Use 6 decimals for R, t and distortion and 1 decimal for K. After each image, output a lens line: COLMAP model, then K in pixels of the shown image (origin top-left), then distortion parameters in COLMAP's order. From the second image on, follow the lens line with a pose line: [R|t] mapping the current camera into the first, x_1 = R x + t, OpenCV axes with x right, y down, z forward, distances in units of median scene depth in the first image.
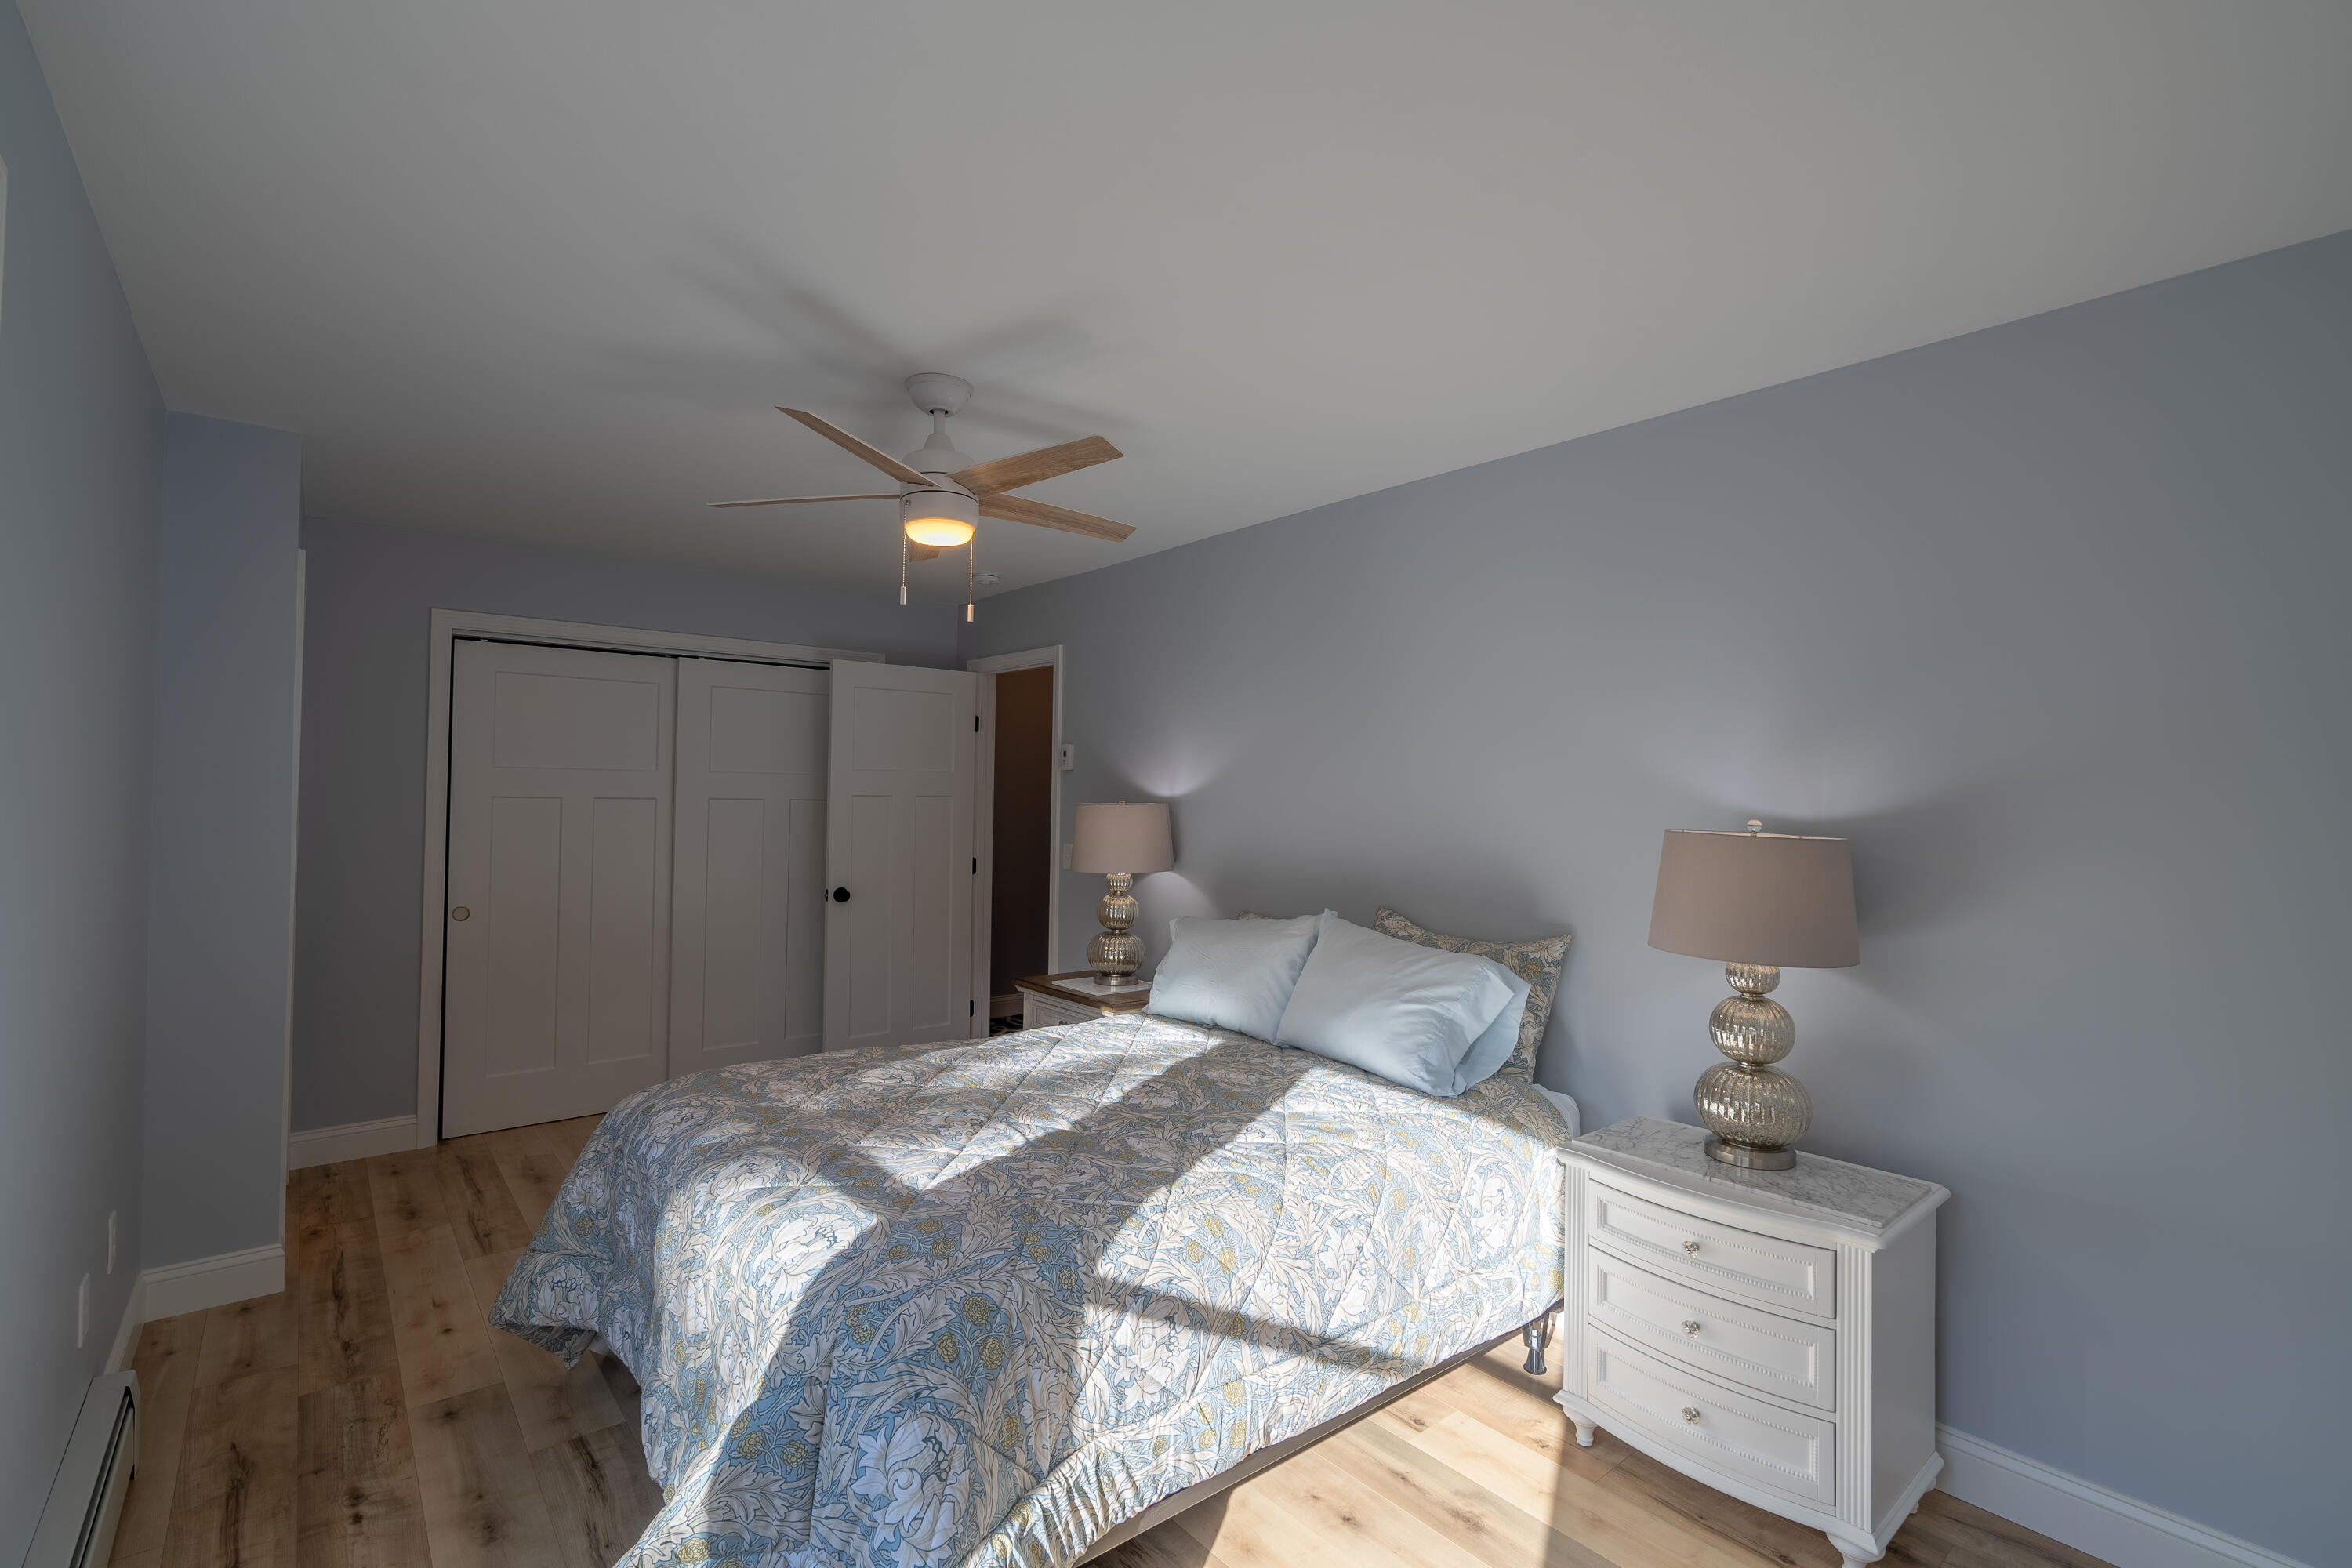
lens RADIAL K [[1046.9, 0, 1186.4], [0, 1046.9, 778.7], [0, 0, 1]] dist [-0.011634, 0.000486]
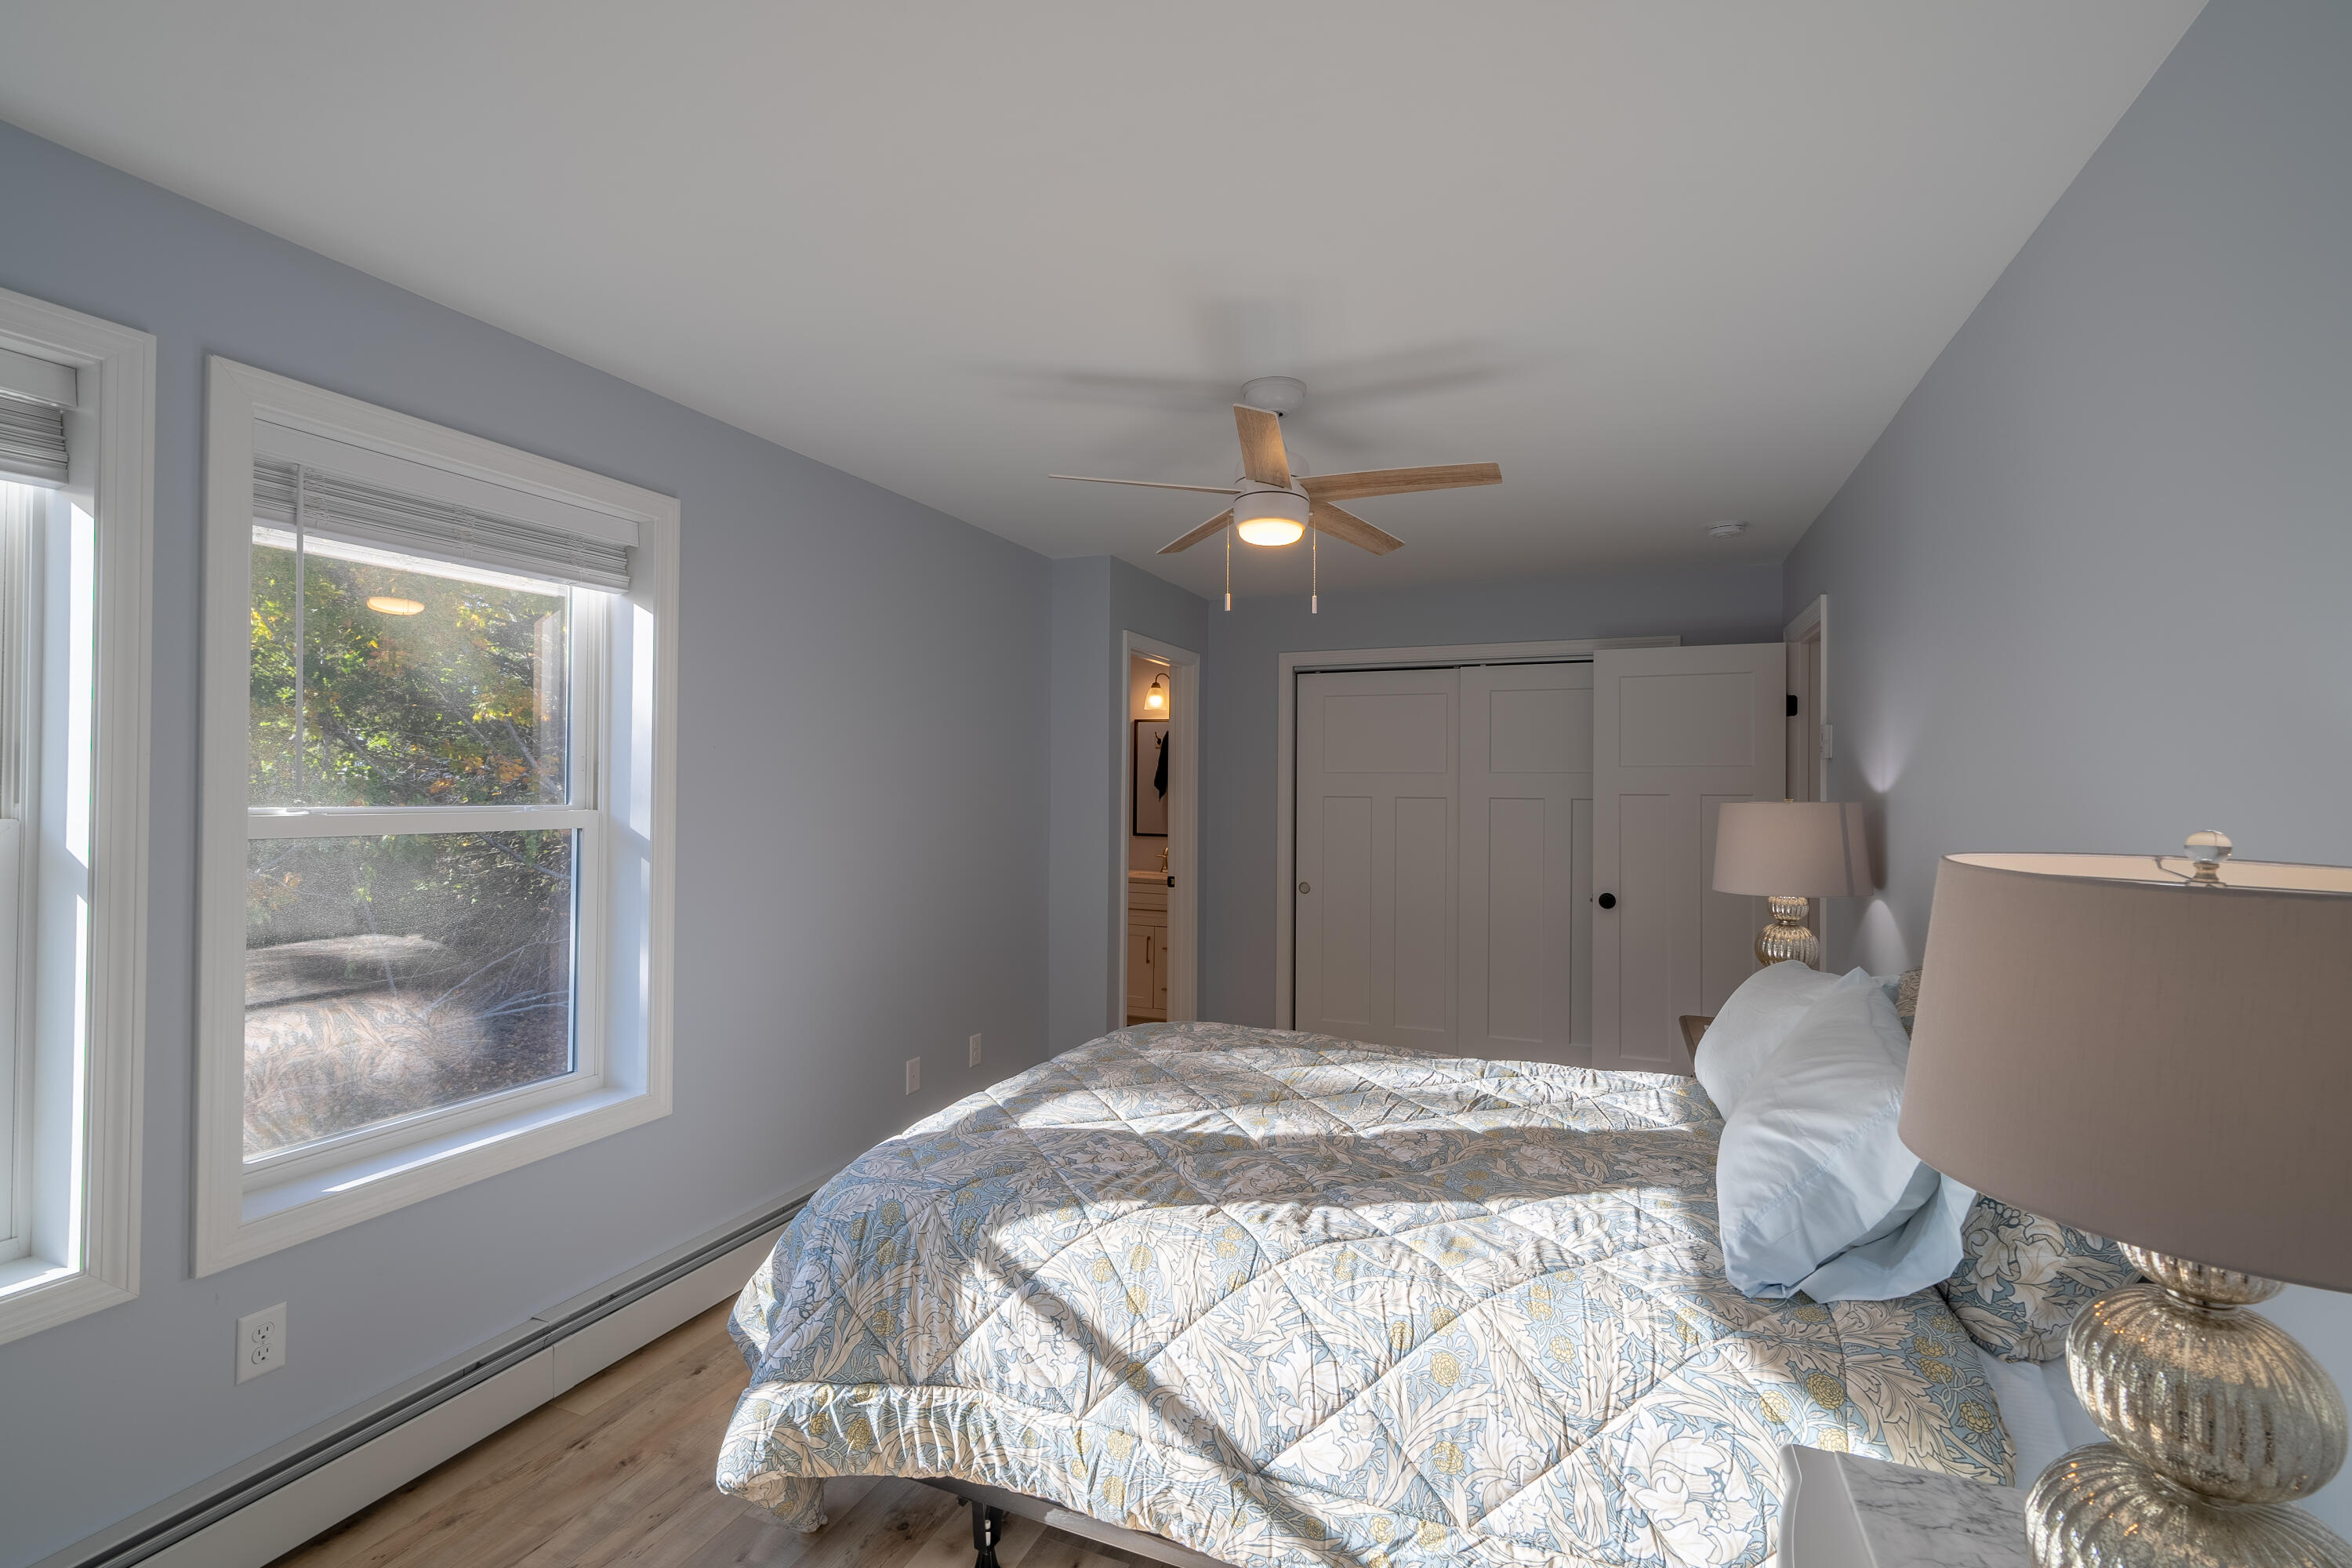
lens RADIAL K [[1046.9, 0, 1186.4], [0, 1046.9, 778.7], [0, 0, 1]] dist [-0.011634, 0.000486]
pose [[0.471115, -0.018618, -0.881875, 0.804491], [0.014136, 0.999808, -0.013556, 0.022949], [0.881958, -0.006079, 0.471288, 0.575239]]
